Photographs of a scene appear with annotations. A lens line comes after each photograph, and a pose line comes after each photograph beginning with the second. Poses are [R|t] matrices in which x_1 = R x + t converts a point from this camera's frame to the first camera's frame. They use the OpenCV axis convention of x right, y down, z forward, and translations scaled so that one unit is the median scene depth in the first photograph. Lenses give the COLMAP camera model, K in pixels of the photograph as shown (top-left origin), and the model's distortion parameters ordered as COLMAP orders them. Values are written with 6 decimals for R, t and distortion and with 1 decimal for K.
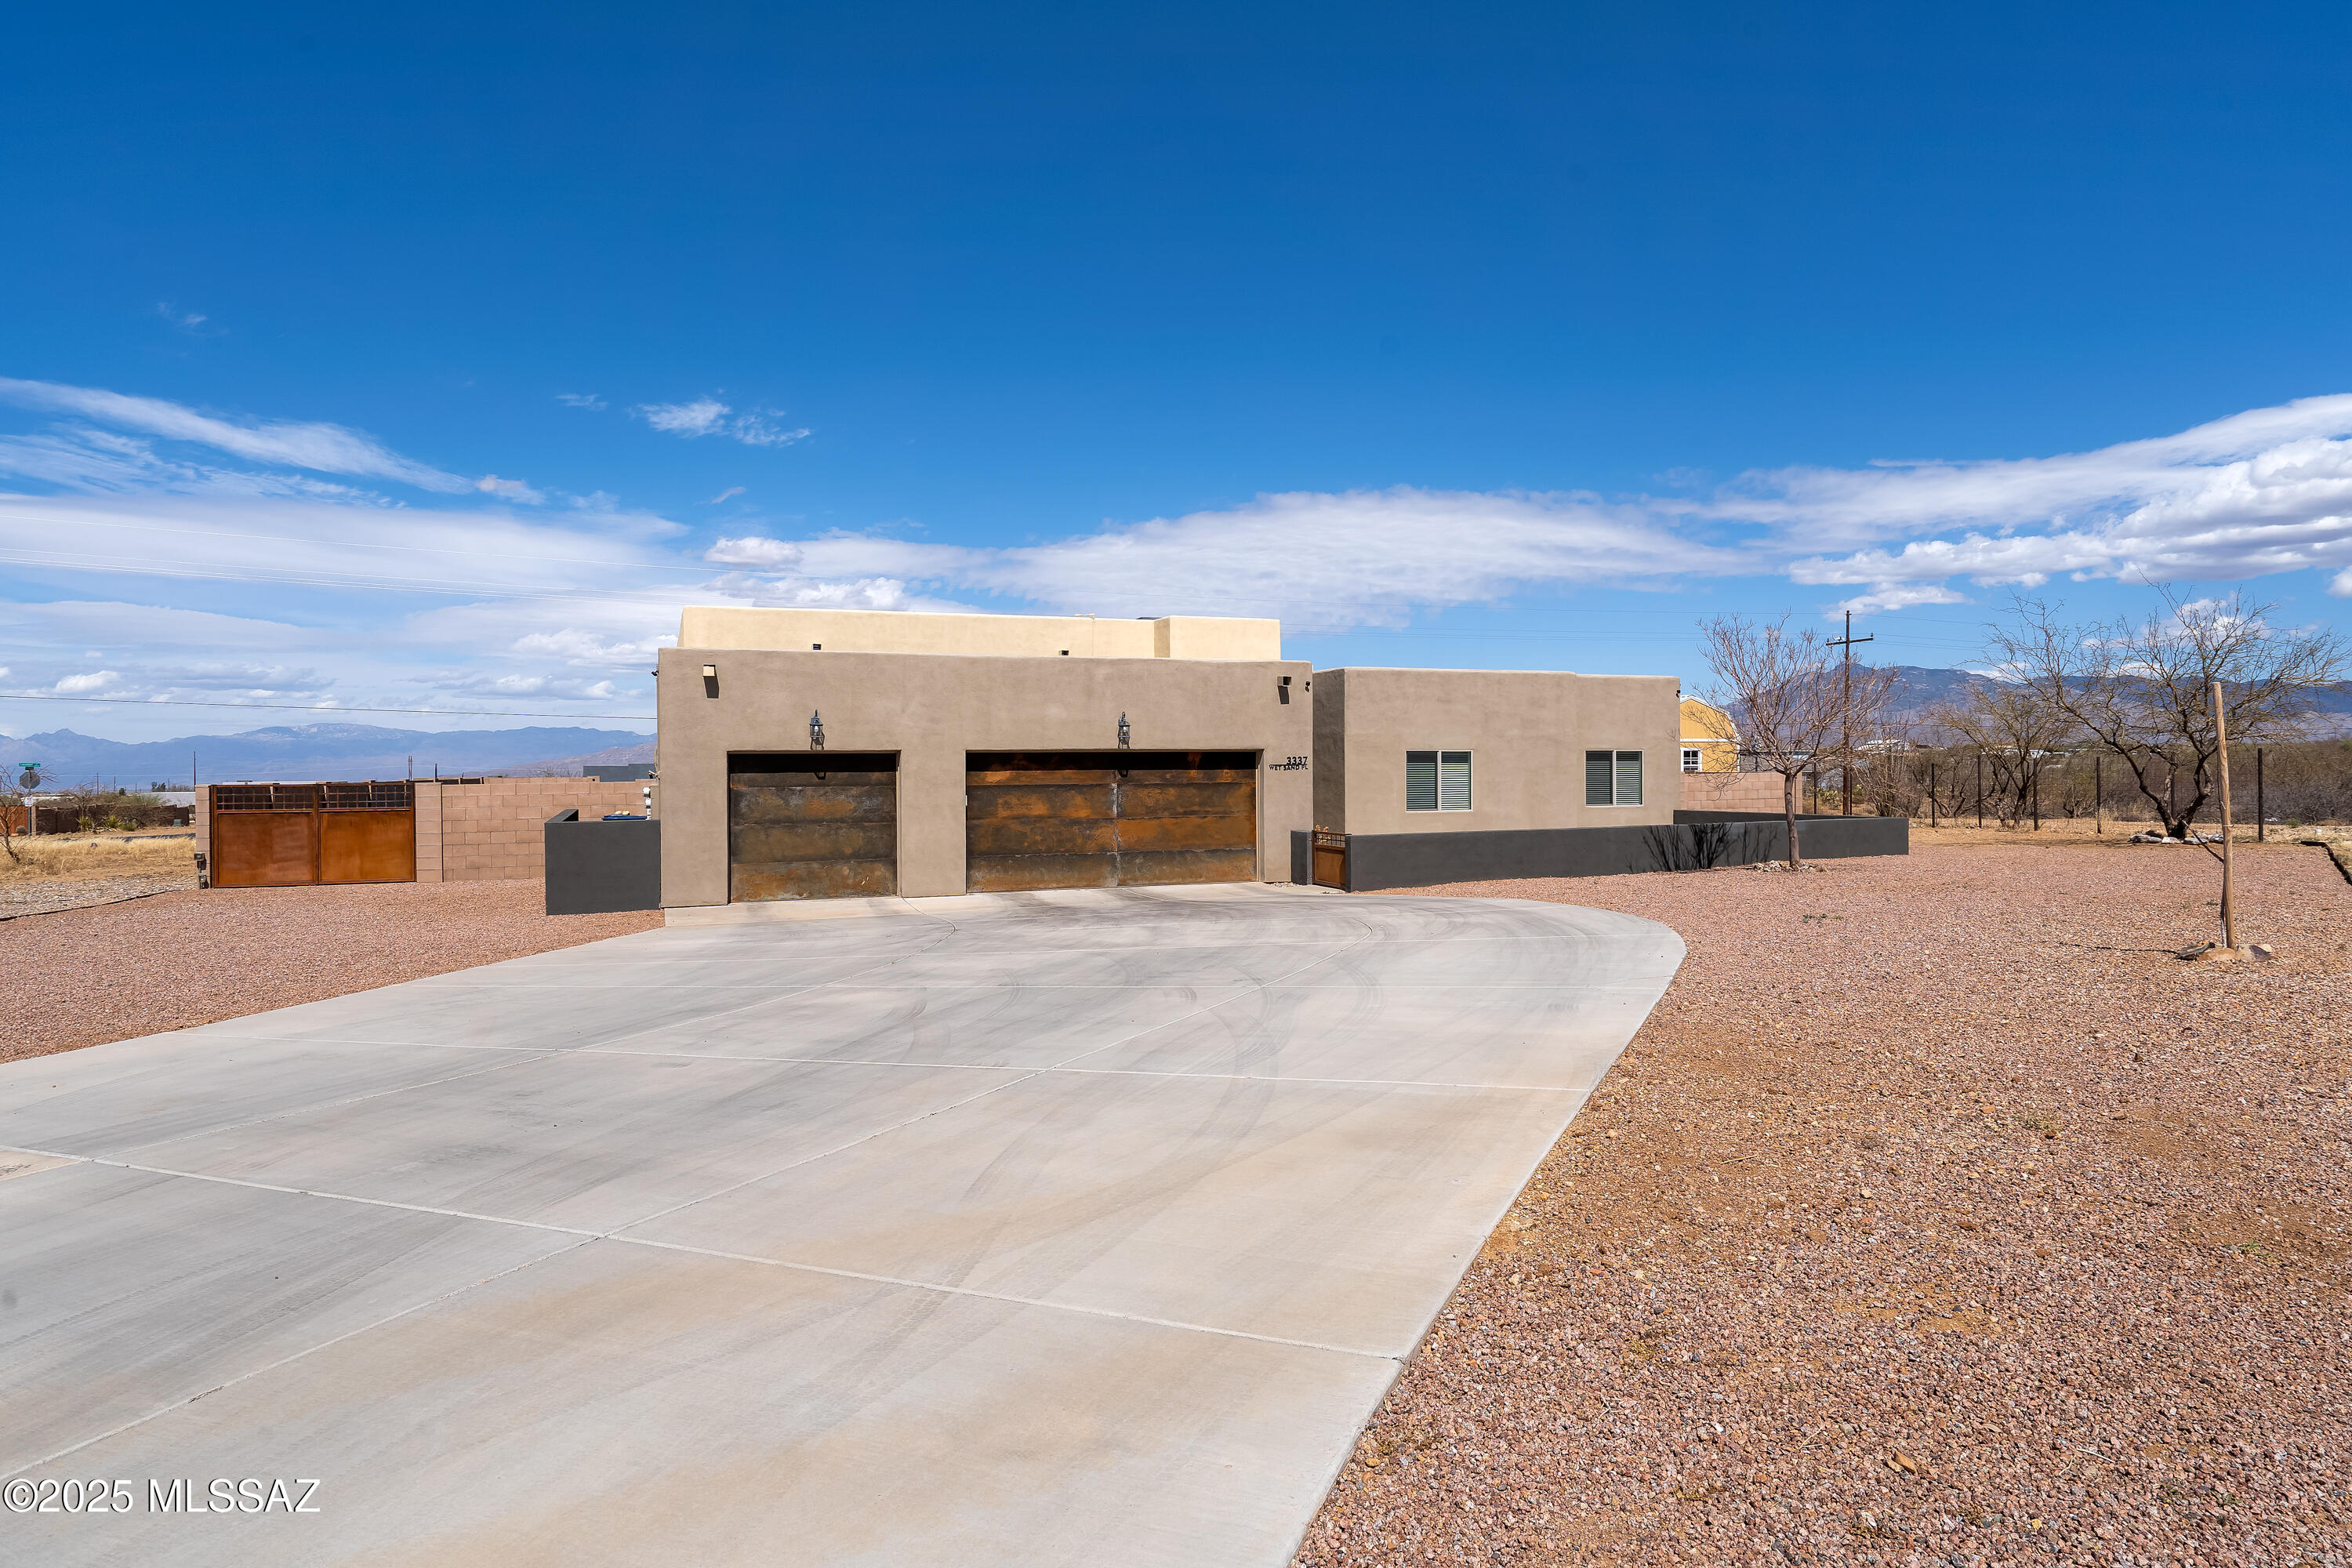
lens RADIAL K [[1357.9, 0, 1171.6], [0, 1357.9, 777.6], [0, 0, 1]] dist [0.000729, -0.000342]
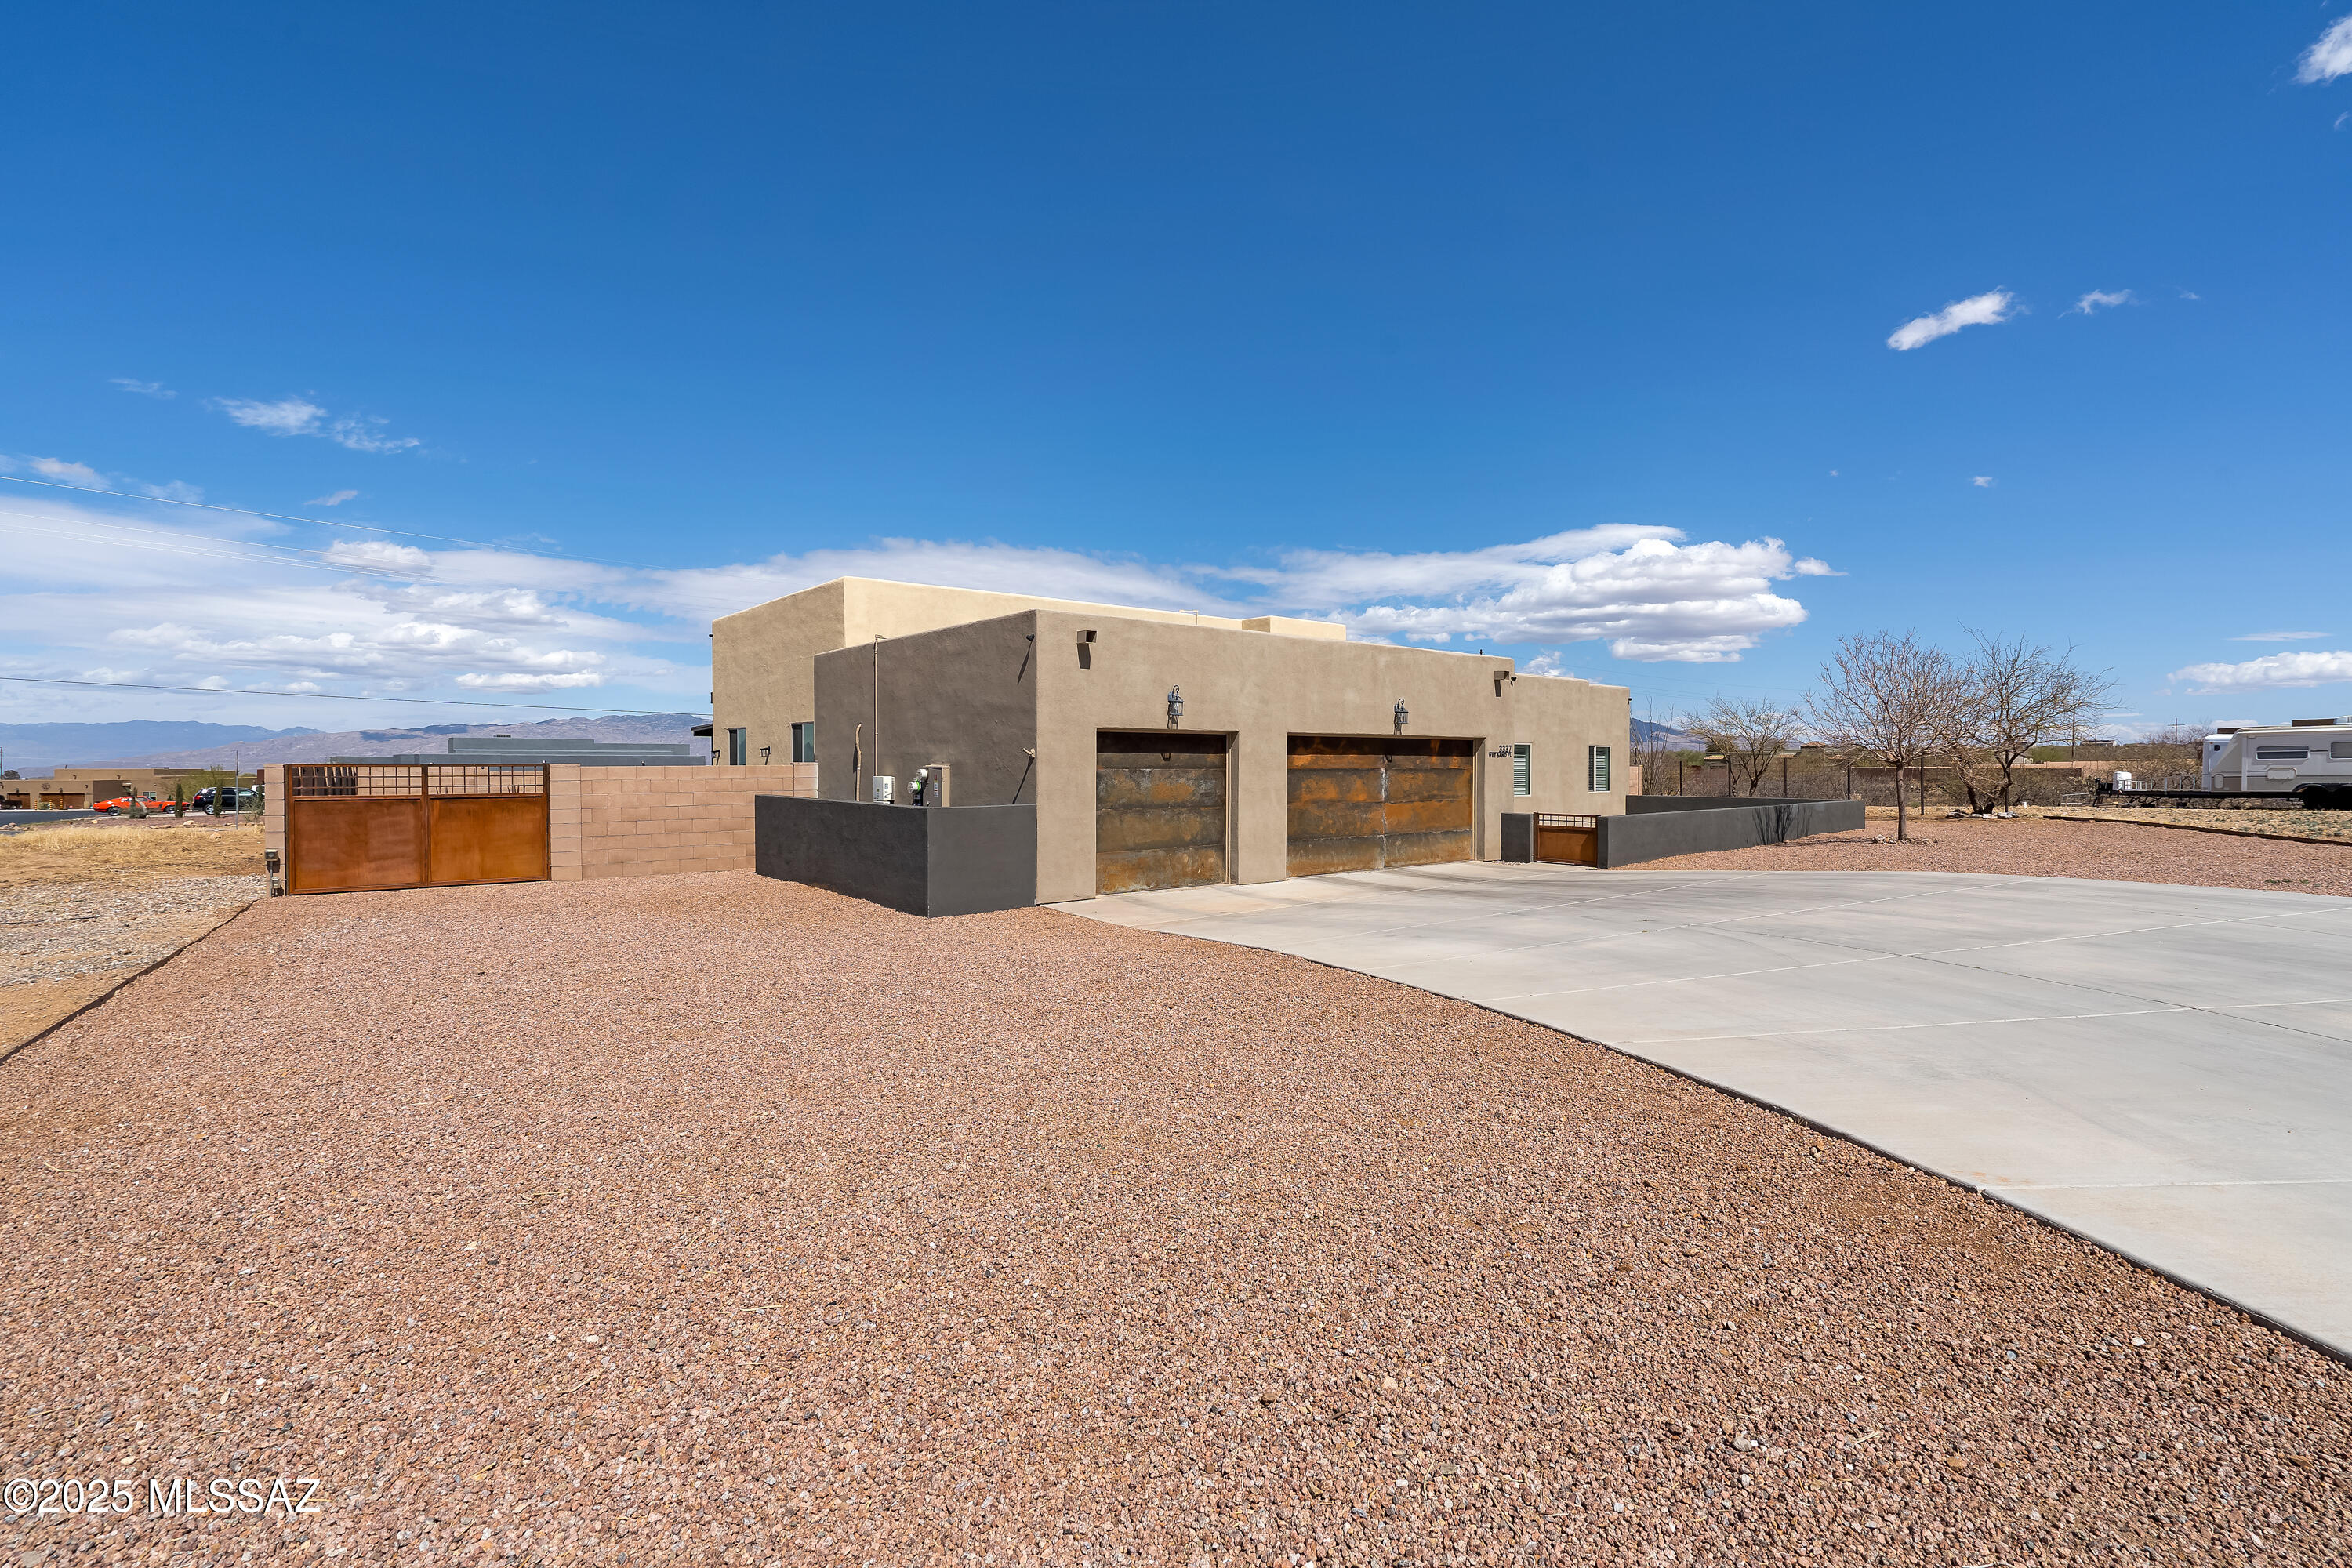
lens RADIAL K [[1091.5, 0, 1169.9], [0, 1091.5, 789.1], [0, 0, 1]] dist [-0.008495, 0.001981]
pose [[0.948337, 0.000590, 0.317264, -0.442360], [-0.004967, 0.999903, 0.012987, 0.009863], [-0.317225, -0.013892, 0.948248, 0.257521]]
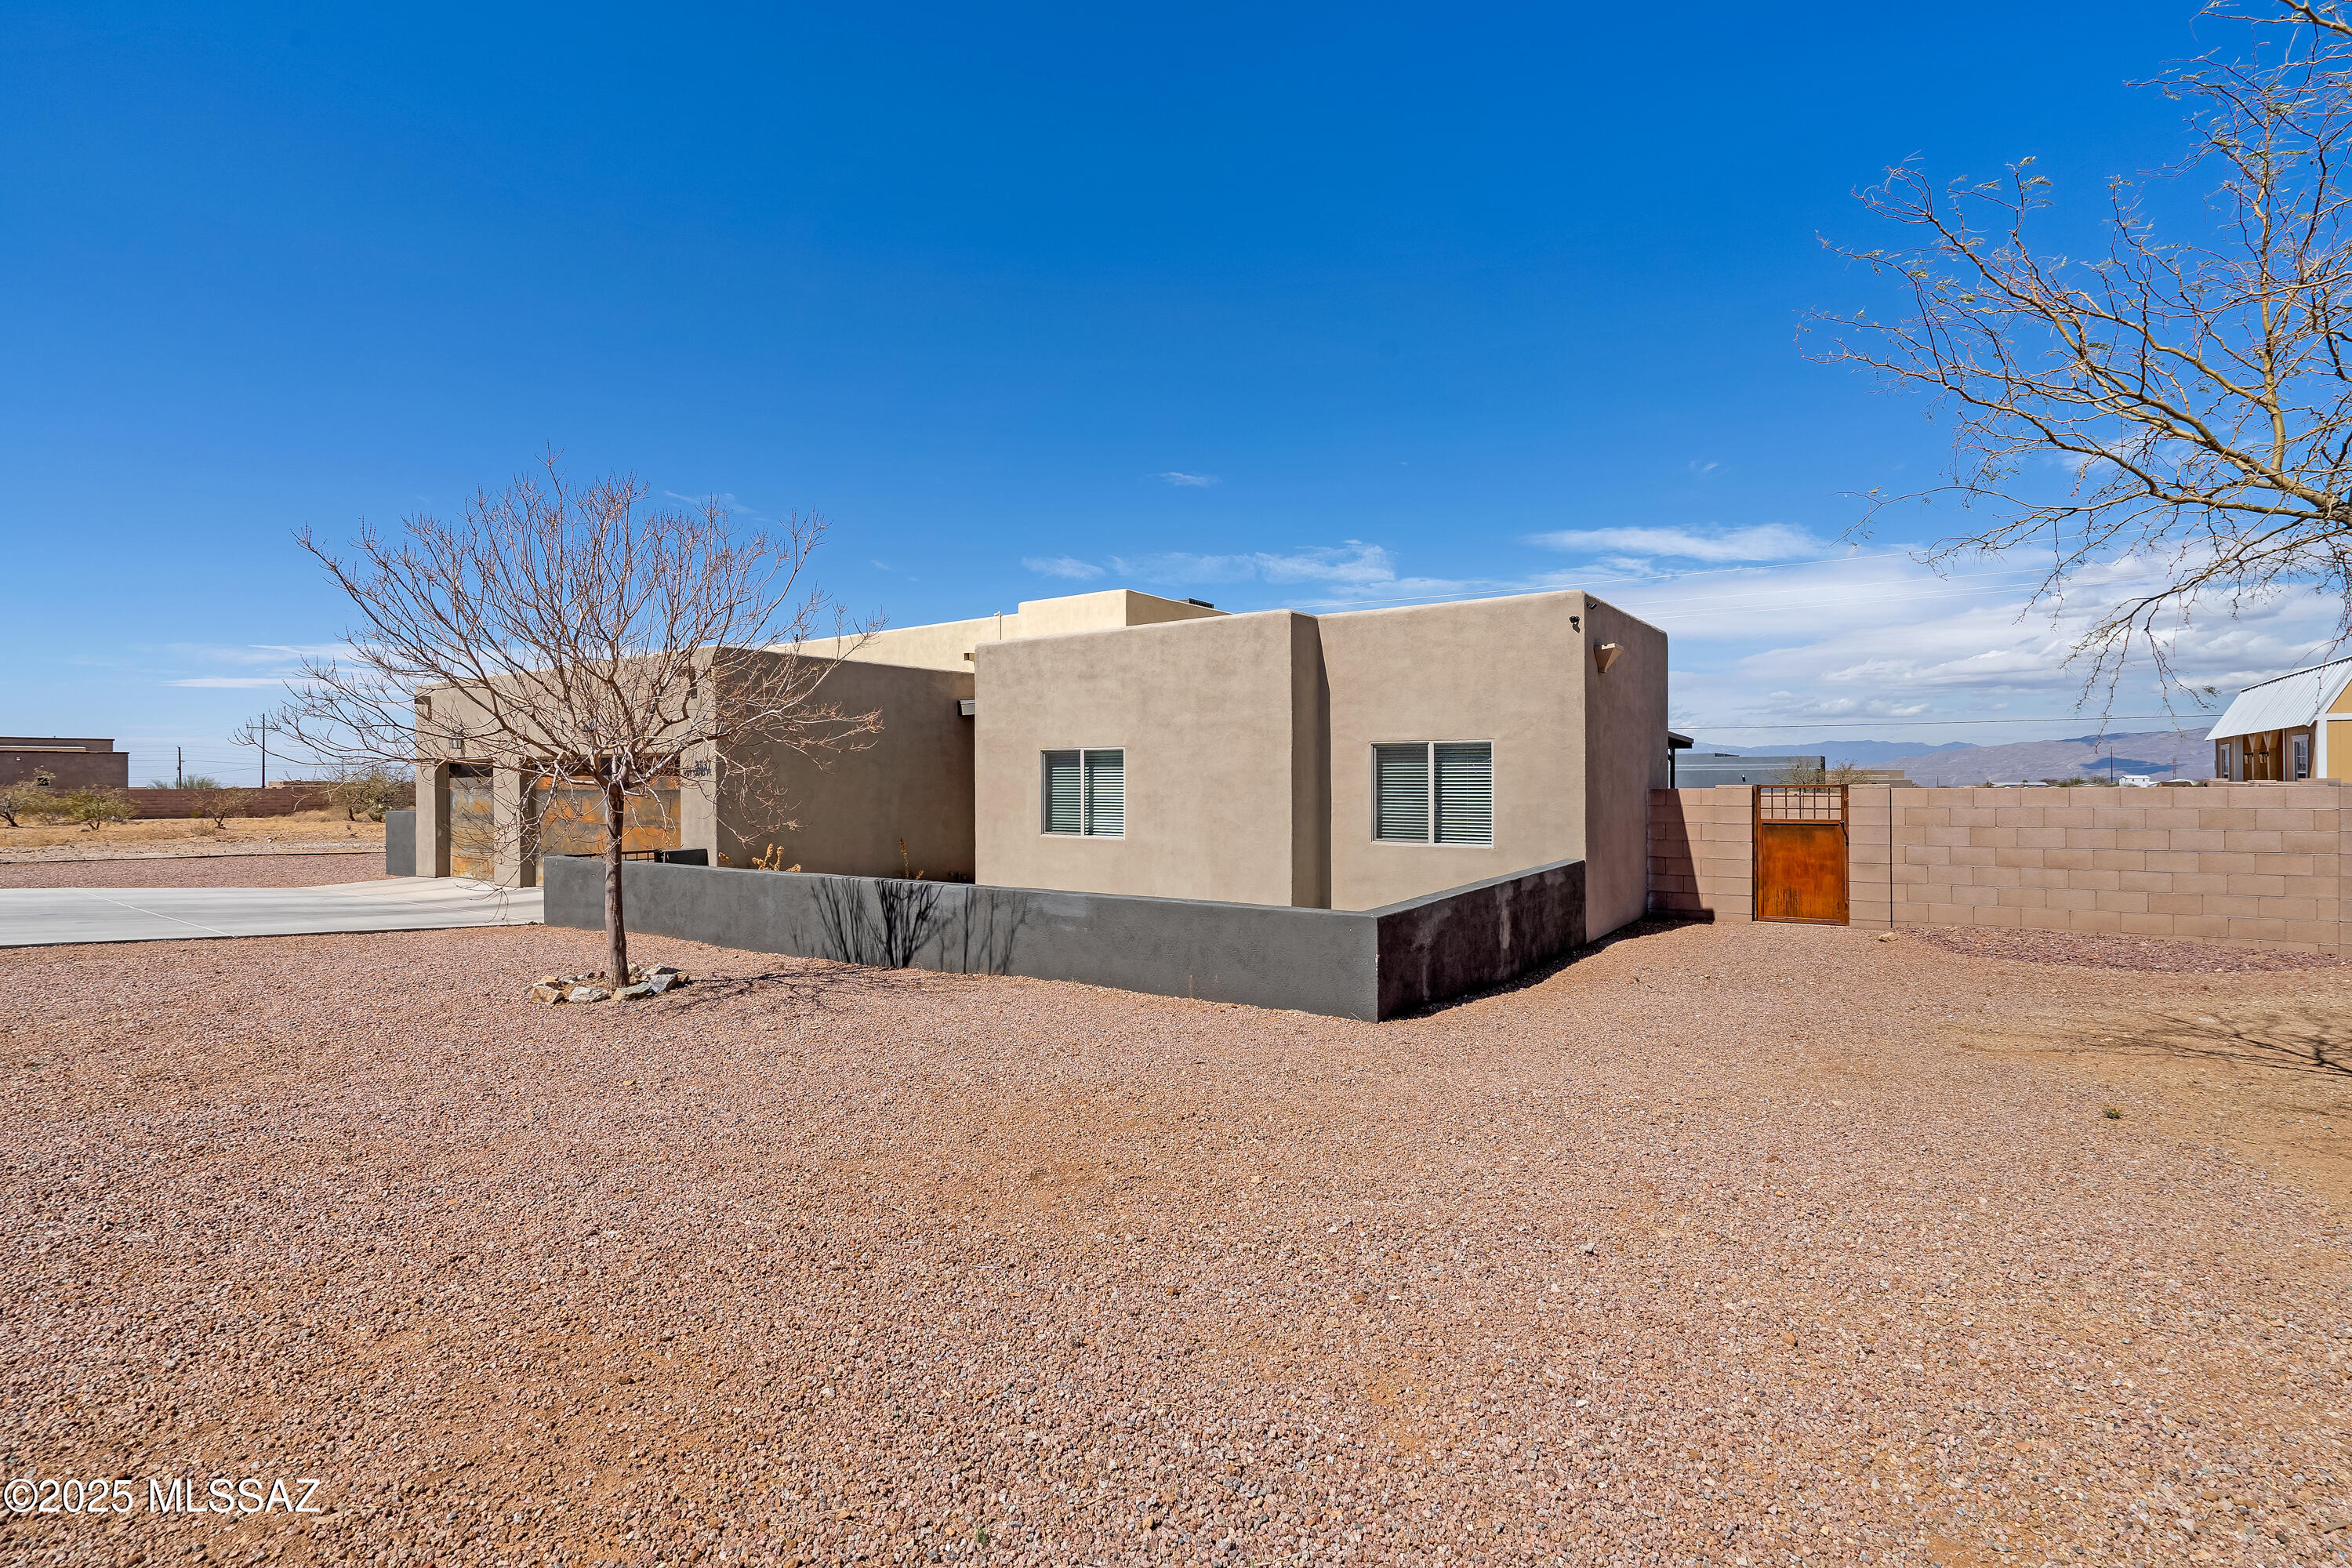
lens RADIAL K [[1091.5, 0, 1184.4], [0, 1091.5, 775.0], [0, 0, 1]] dist [-0.008495, 0.001981]
pose [[0.561028, -0.001101, -0.827796, 0.815620], [-0.009322, 0.999927, -0.007648, -0.003939], [0.827744, 0.012008, 0.560977, 0.875899]]
